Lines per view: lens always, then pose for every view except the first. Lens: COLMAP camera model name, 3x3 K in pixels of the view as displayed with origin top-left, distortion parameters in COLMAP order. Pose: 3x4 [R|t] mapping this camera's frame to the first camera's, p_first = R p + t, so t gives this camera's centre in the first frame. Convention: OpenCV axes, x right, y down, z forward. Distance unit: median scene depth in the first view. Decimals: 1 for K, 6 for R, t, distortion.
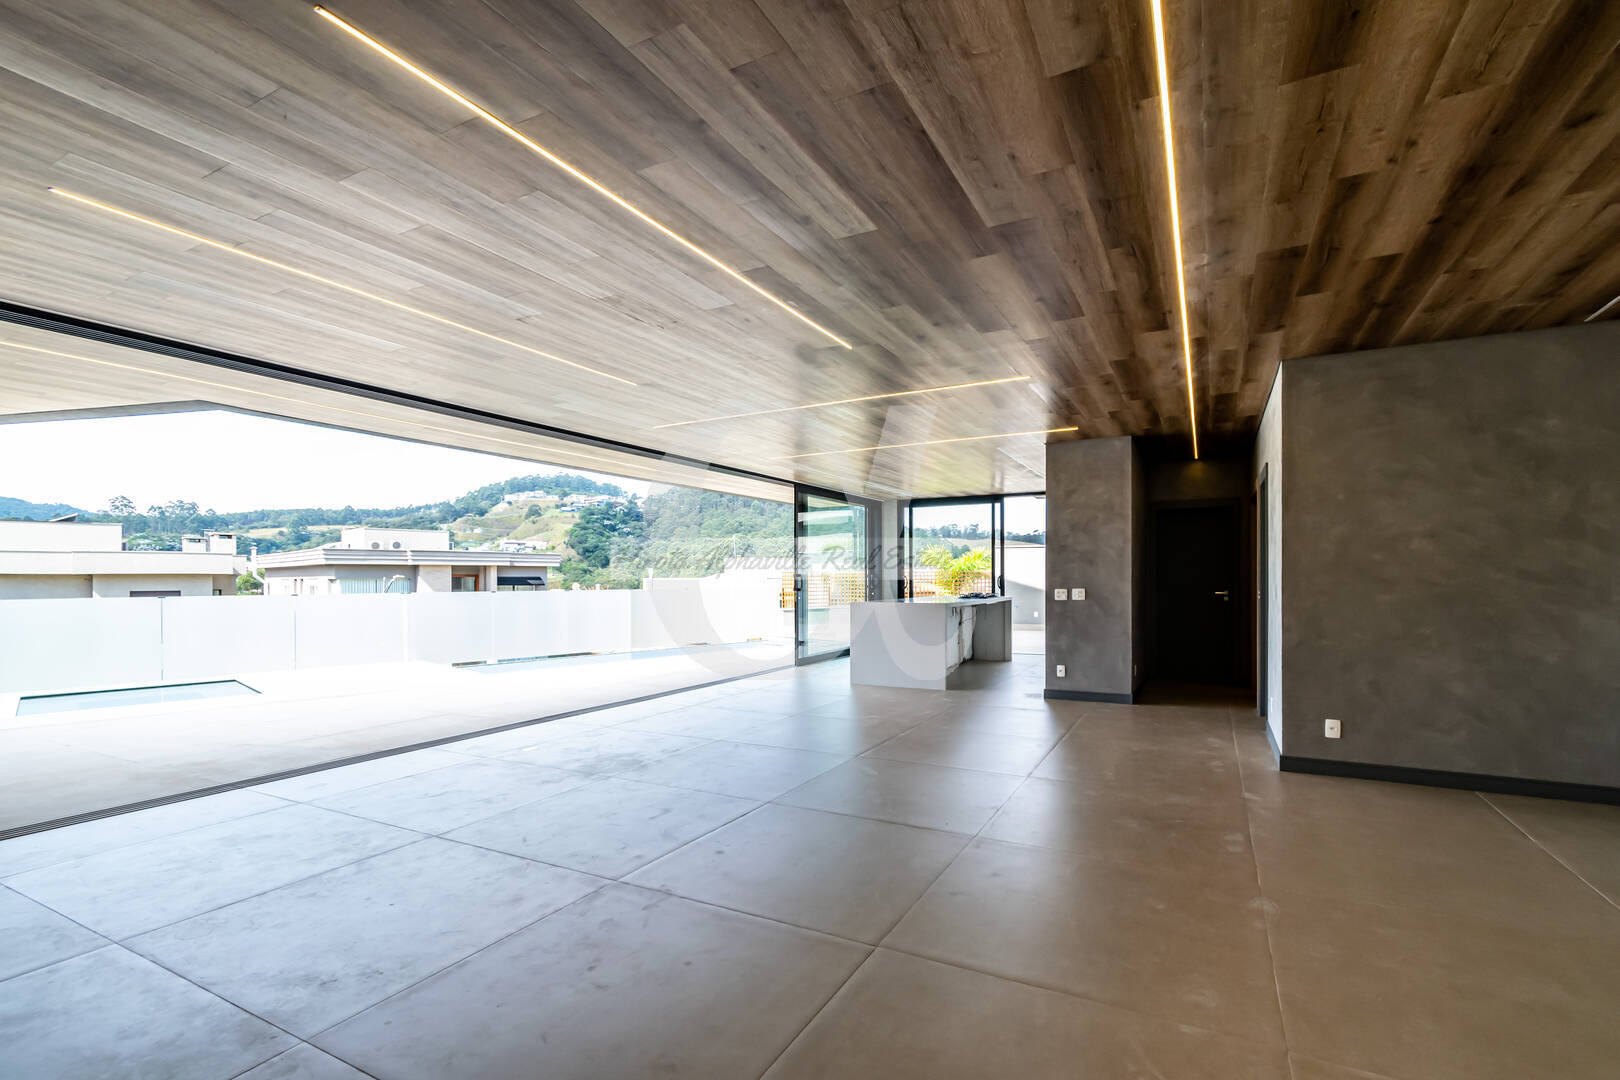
lens RADIAL K [[723.5, 0, 823.3], [0, 723.5, 585.4], [0, 0, 1]] dist [0.002605, -0.000441]
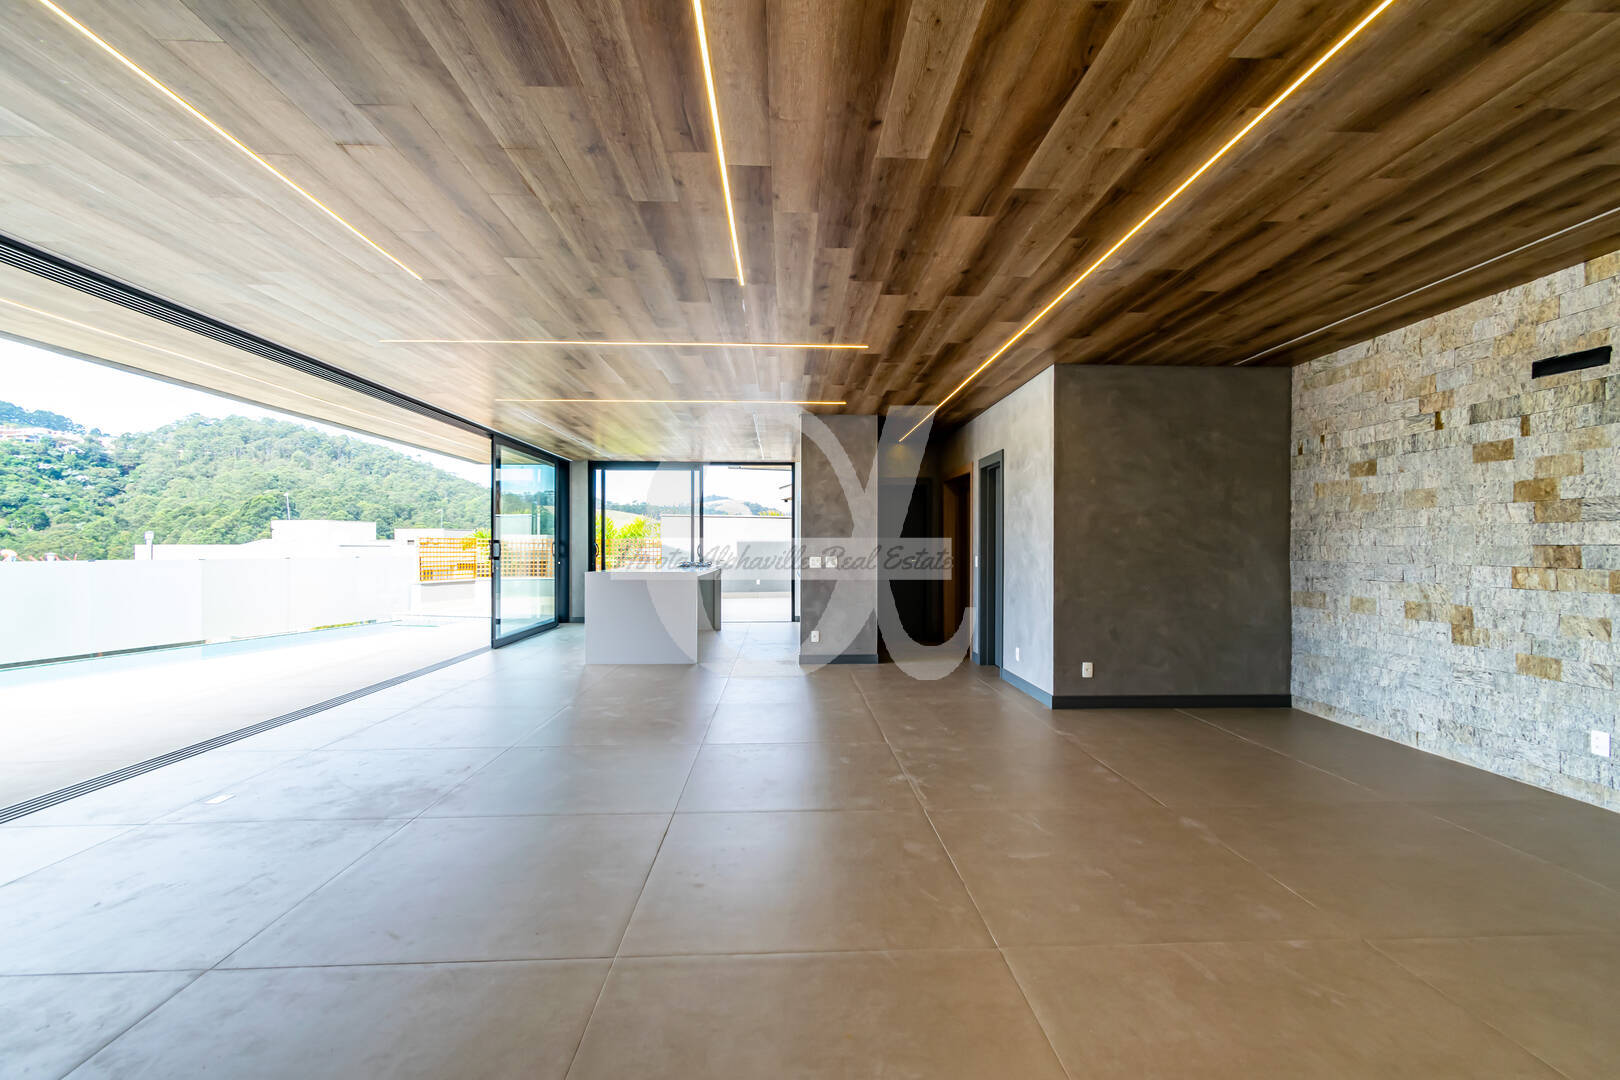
lens RADIAL K [[722.4, 0, 812.5], [0, 722.4, 554.0], [0, 0, 1]] dist [-0.000585, -0.000532]
pose [[0.862224, 0.000872, 0.506527, -0.196904], [-0.000416, 0.999999, -0.001014, 0.001967], [-0.506527, 0.000663, 0.862224, 0.113307]]
